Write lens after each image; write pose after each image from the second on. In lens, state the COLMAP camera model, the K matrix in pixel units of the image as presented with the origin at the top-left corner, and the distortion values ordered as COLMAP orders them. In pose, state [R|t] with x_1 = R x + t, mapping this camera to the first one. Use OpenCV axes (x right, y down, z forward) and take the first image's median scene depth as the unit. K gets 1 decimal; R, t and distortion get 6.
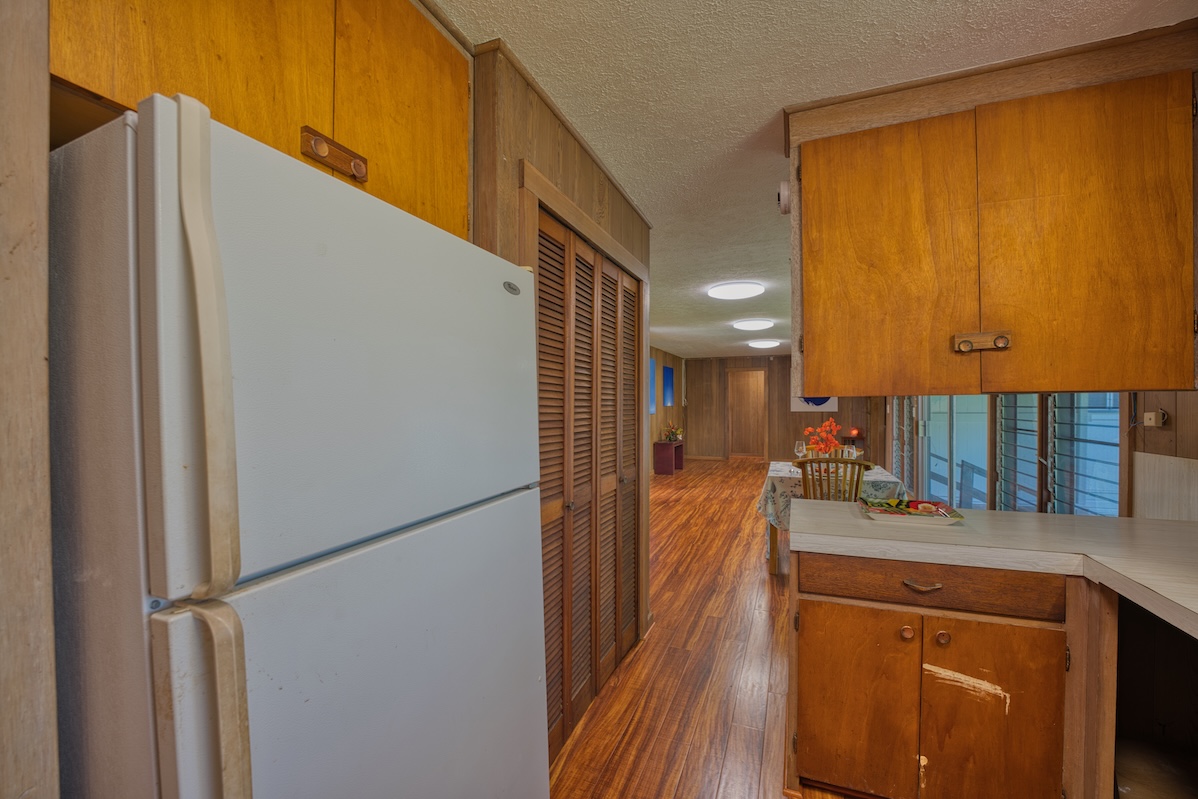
lens RADIAL K [[485.2, 0, 595.0], [0, 485.2, 405.8], [0, 0, 1]] dist [-0.031331, 0.004692]
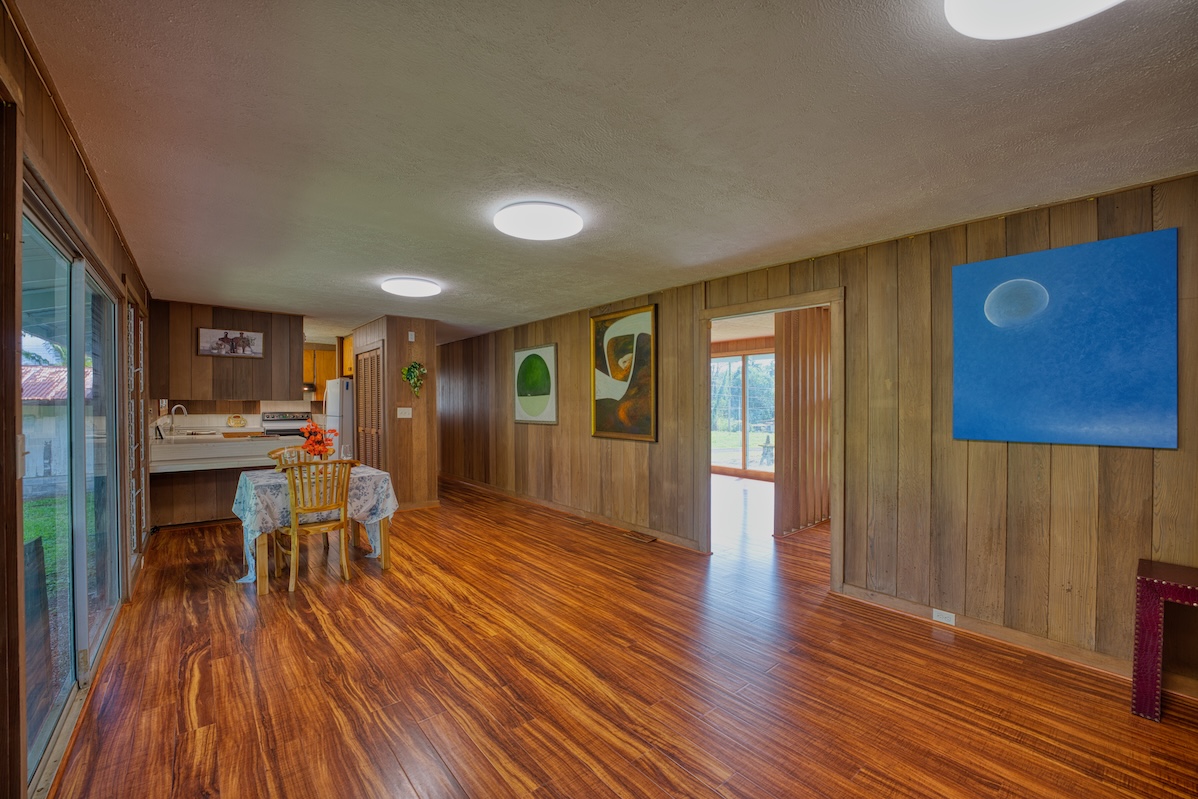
lens RADIAL K [[486.8, 0, 594.4], [0, 486.8, 403.0], [0, 0, 1]] dist [-0.024016, -0.000248]
pose [[-0.468335, 0.008754, -0.883507, 2.698472], [-0.002243, 0.999936, 0.011097, -0.049909], [0.883548, 0.007179, -0.468286, 4.891640]]
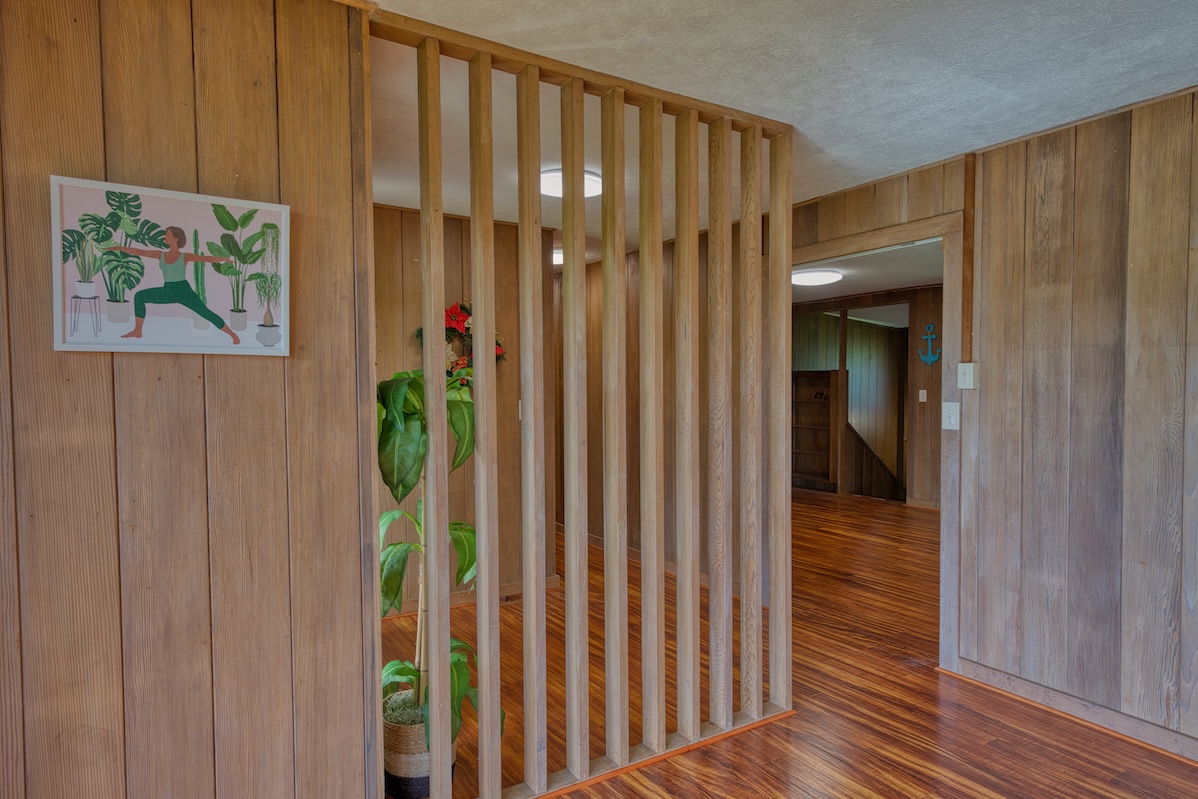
lens RADIAL K [[705.2, 0, 597.7], [0, 705.2, 403.5], [0, 0, 1]] dist [0.009076, 0.001640]
pose [[0.578691, -0.022796, 0.815228, -2.236558], [0.009743, 0.999731, 0.021039, -0.039613], [-0.815488, -0.004232, 0.578758, 3.829798]]
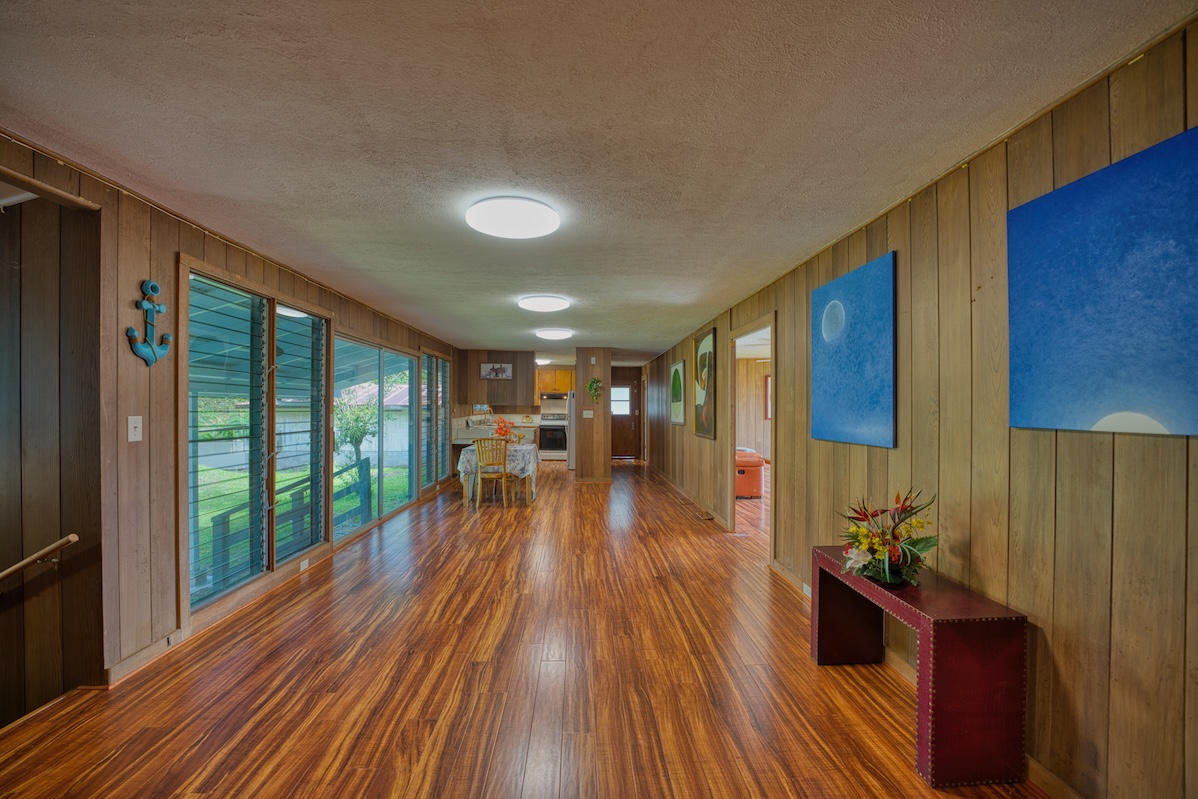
lens RADIAL K [[485.2, 0, 595.0], [0, 485.2, 405.8], [0, 0, 1]] dist [-0.031331, 0.004692]
pose [[-0.910398, 0.001504, -0.413730, 2.227855], [-0.000999, 0.999982, 0.005832, -0.052613], [0.413732, 0.005723, -0.910381, 6.752280]]
